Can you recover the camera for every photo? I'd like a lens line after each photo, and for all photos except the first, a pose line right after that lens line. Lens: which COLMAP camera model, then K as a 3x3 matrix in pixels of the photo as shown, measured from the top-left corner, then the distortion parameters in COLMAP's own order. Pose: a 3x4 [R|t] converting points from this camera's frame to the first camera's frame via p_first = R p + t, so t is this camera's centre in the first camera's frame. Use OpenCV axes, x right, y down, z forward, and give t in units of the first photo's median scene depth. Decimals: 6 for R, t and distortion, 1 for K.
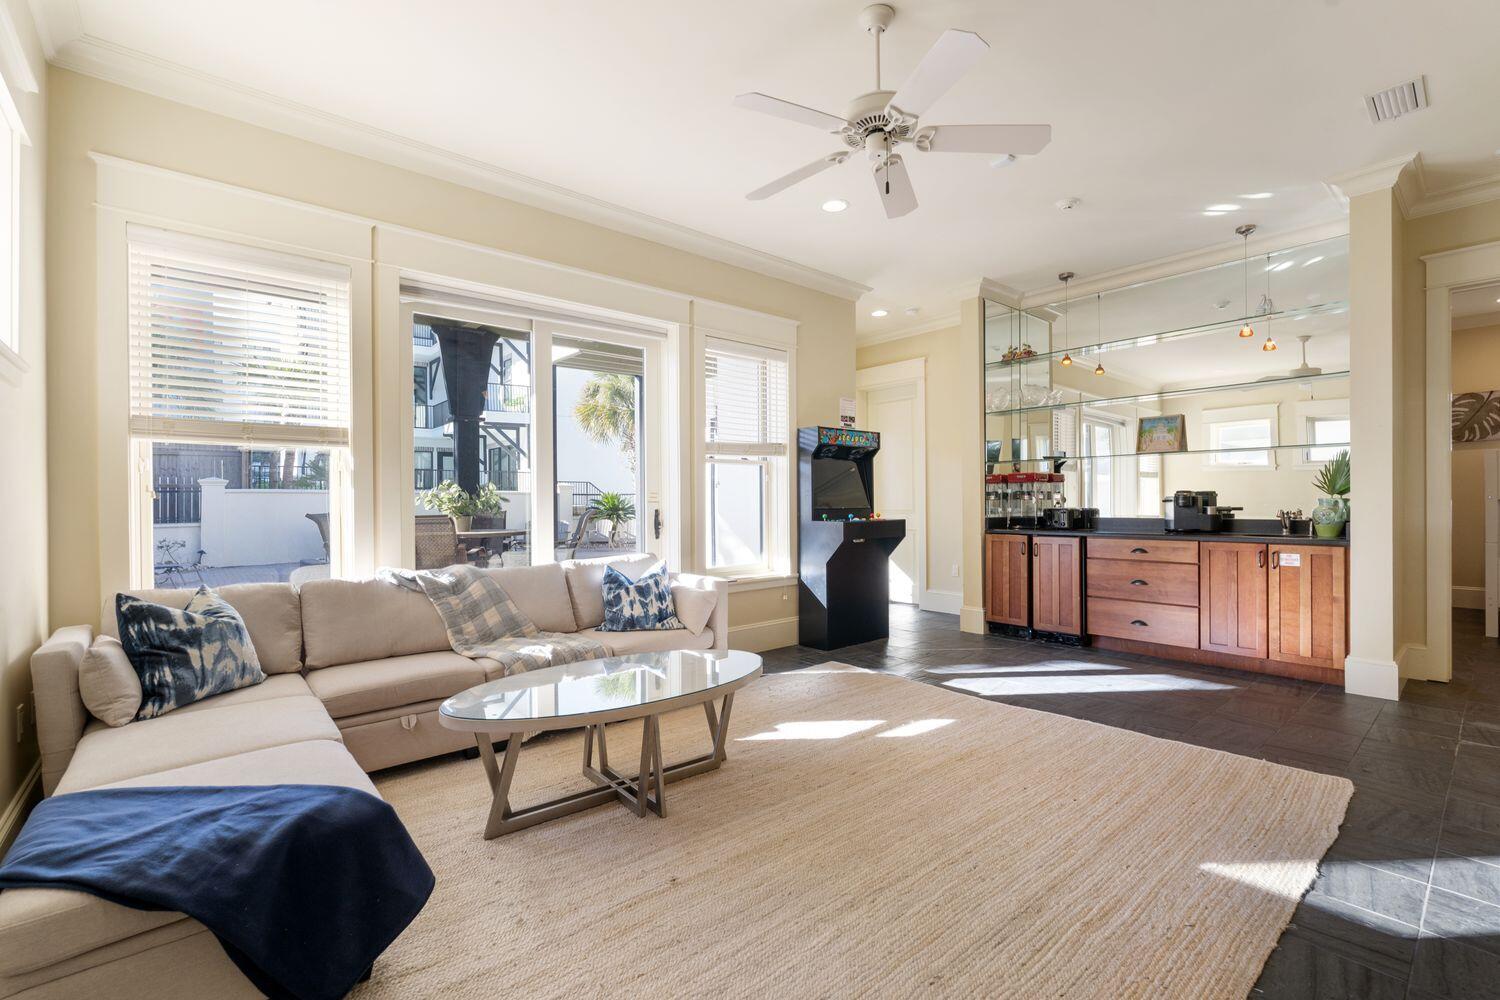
lens RADIAL K [[652.4, 0, 746.2], [0, 652.4, 500.9], [0, 0, 1]] dist [-0.000766, -0.000012]
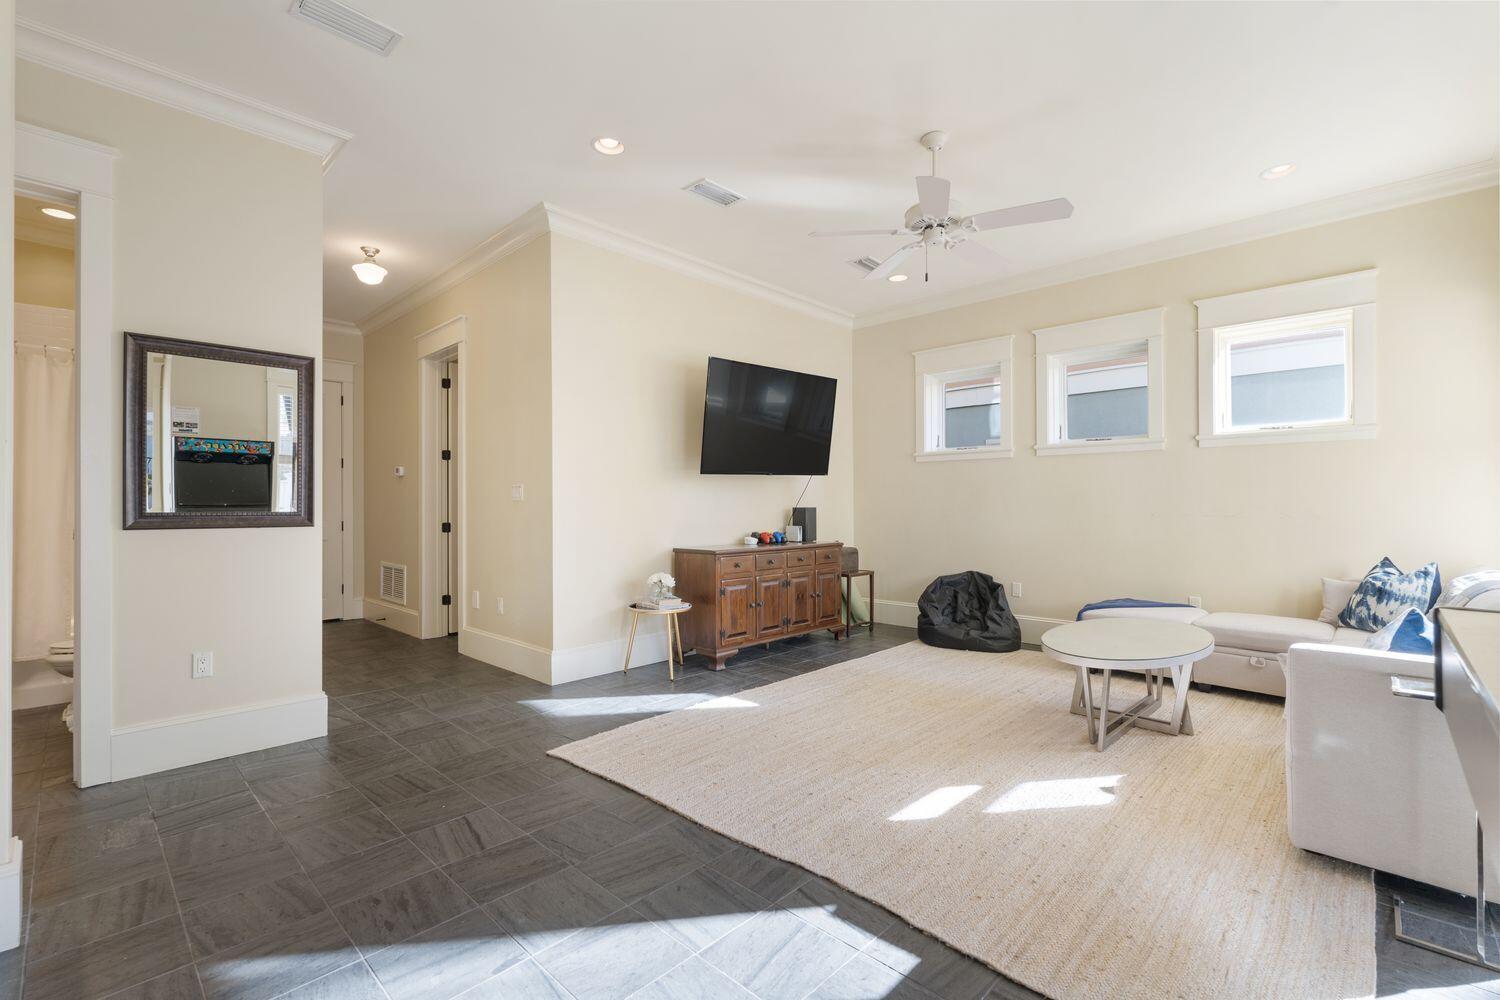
lens RADIAL K [[652.4, 0, 754.3], [0, 652.4, 502.5], [0, 0, 1]] dist [-0.000766, -0.000012]
pose [[-0.994693, 0.004245, -0.102803, 0.544195], [0.004415, 0.999989, -0.001424, 0.000260], [0.102796, -0.001870, -0.994701, 1.726264]]
